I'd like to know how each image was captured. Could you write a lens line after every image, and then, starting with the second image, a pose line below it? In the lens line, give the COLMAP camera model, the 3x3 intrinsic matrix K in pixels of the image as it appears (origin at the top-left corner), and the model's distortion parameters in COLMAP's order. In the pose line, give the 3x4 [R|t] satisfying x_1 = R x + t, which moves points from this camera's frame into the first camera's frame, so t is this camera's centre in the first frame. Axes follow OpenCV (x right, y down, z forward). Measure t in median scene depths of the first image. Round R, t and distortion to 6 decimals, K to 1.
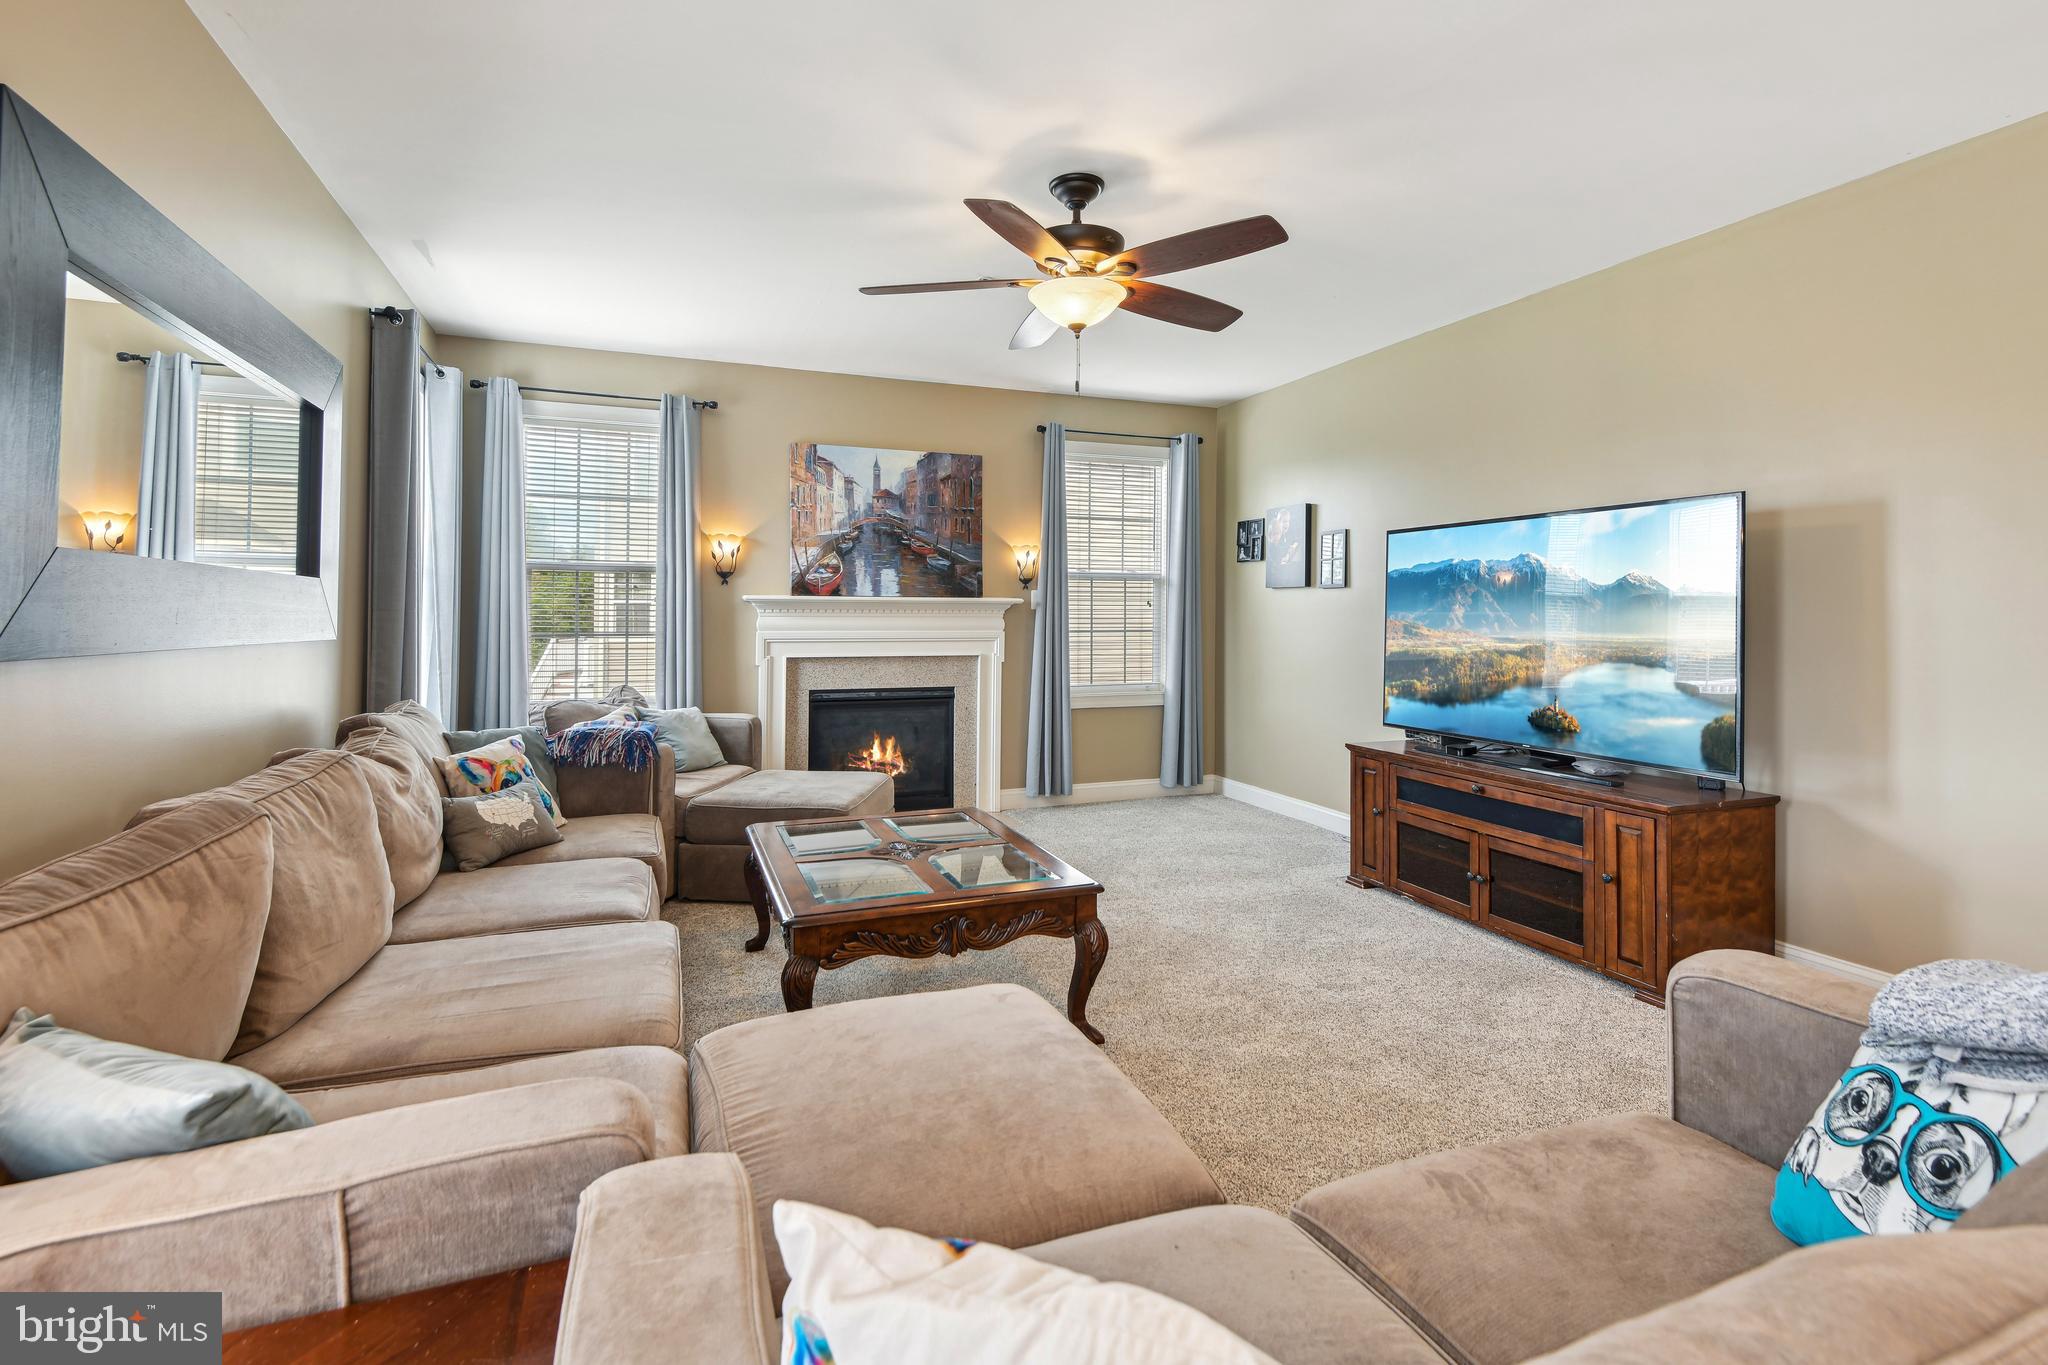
lens RADIAL K [[956.0, 0, 1021.1], [0, 956.0, 621.1], [0, 0, 1]] dist [-0.001670, -0.000606]
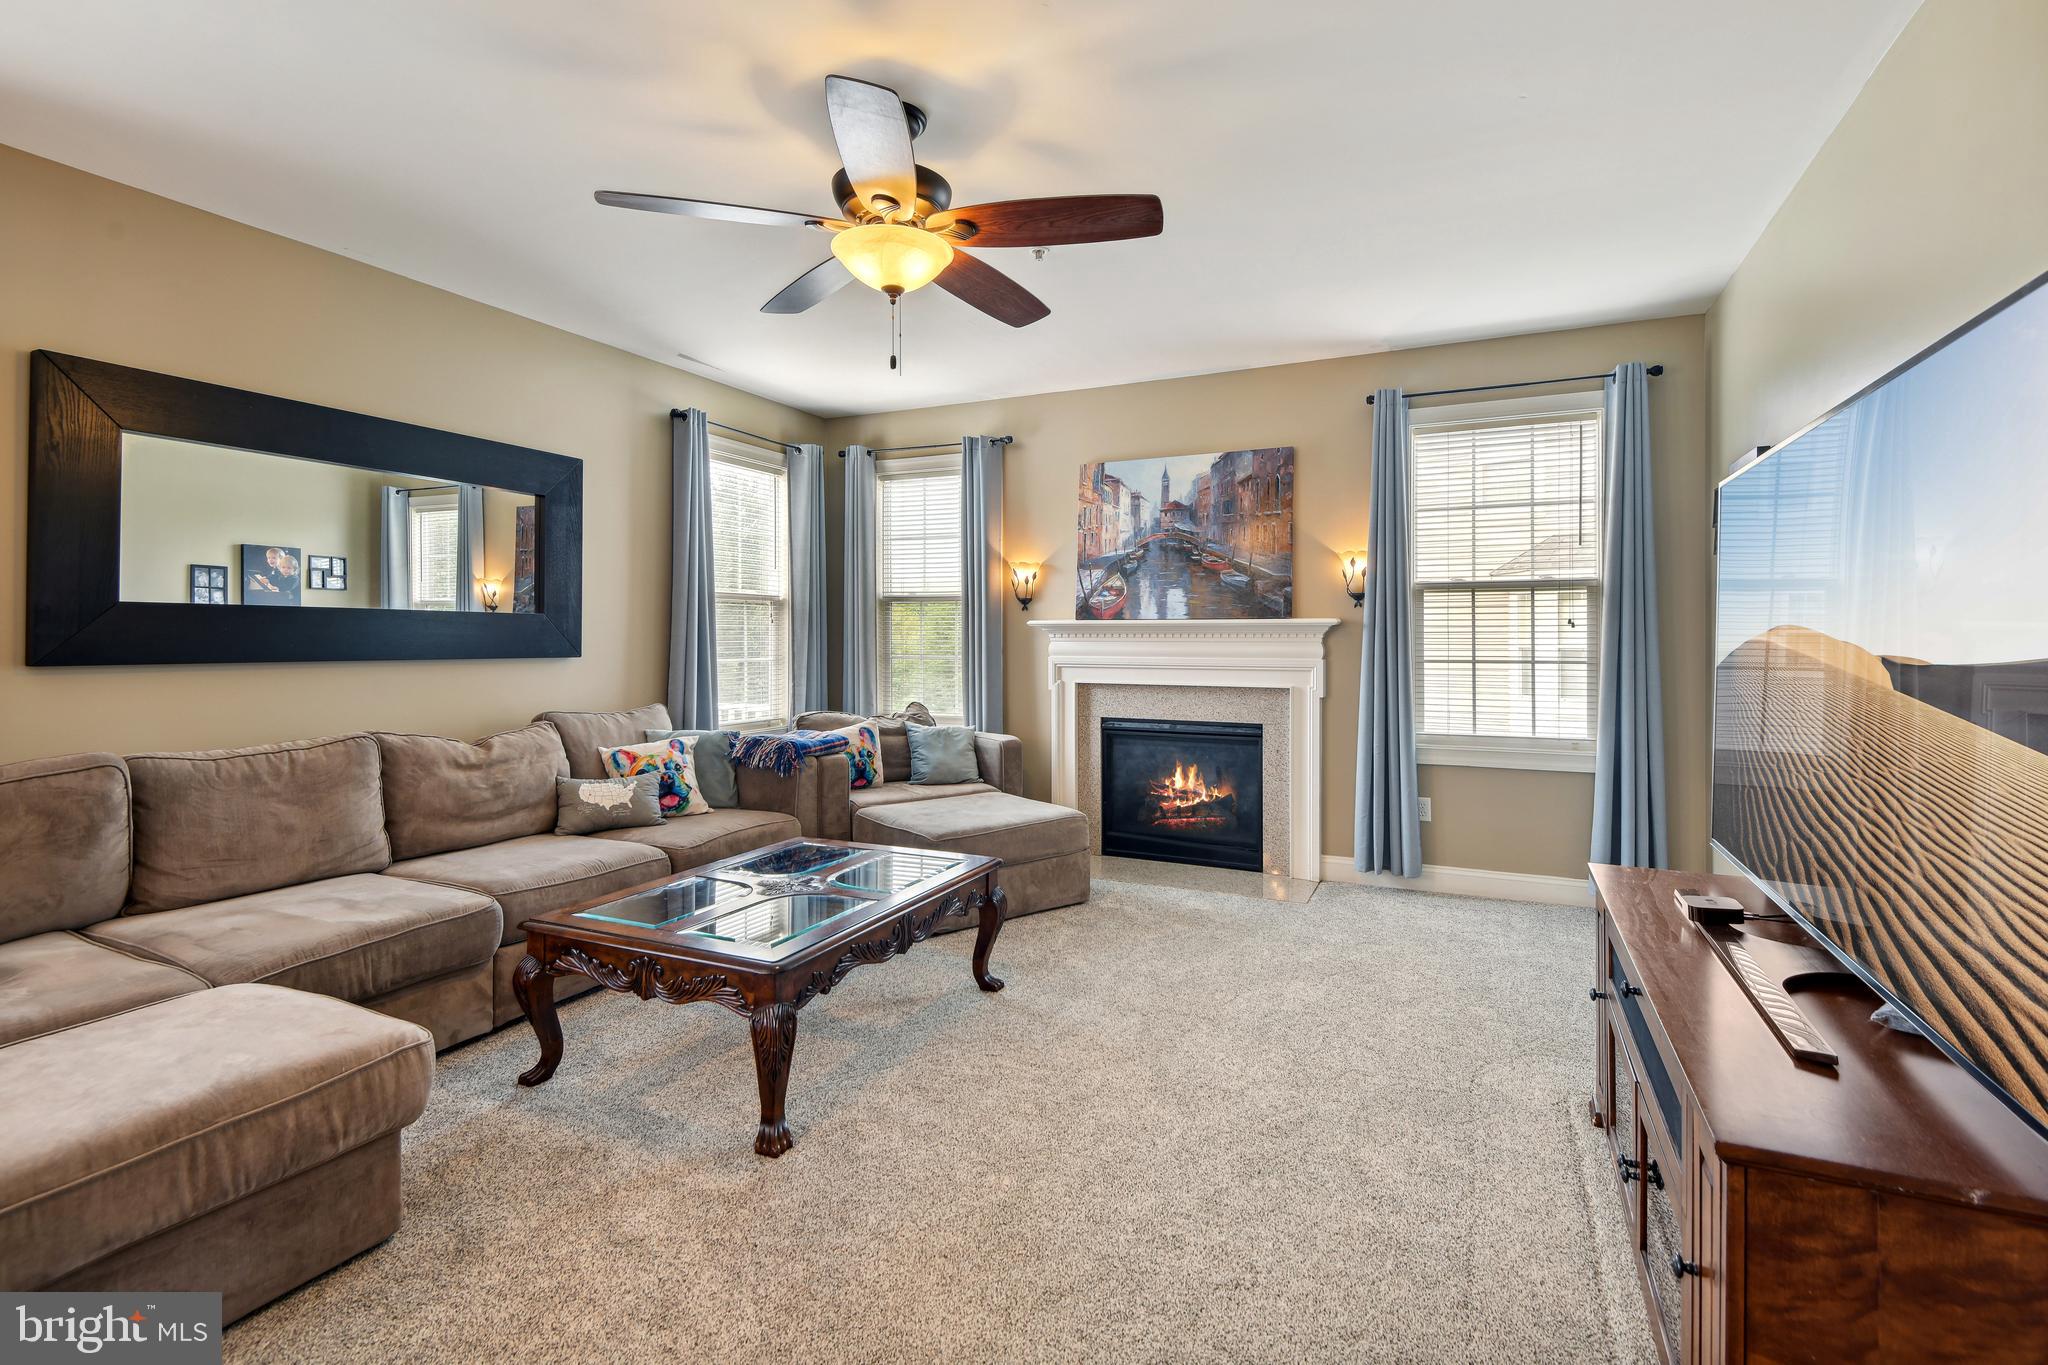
lens RADIAL K [[934.9, 0, 1031.8], [0, 934.9, 639.3], [0, 0, 1]] dist [0.012908, -0.000219]
pose [[0.692974, -0.003908, -0.720952, 0.406708], [-0.002955, 0.999962, -0.008261, 0.001028], [0.720957, 0.007855, 0.692936, 0.291576]]
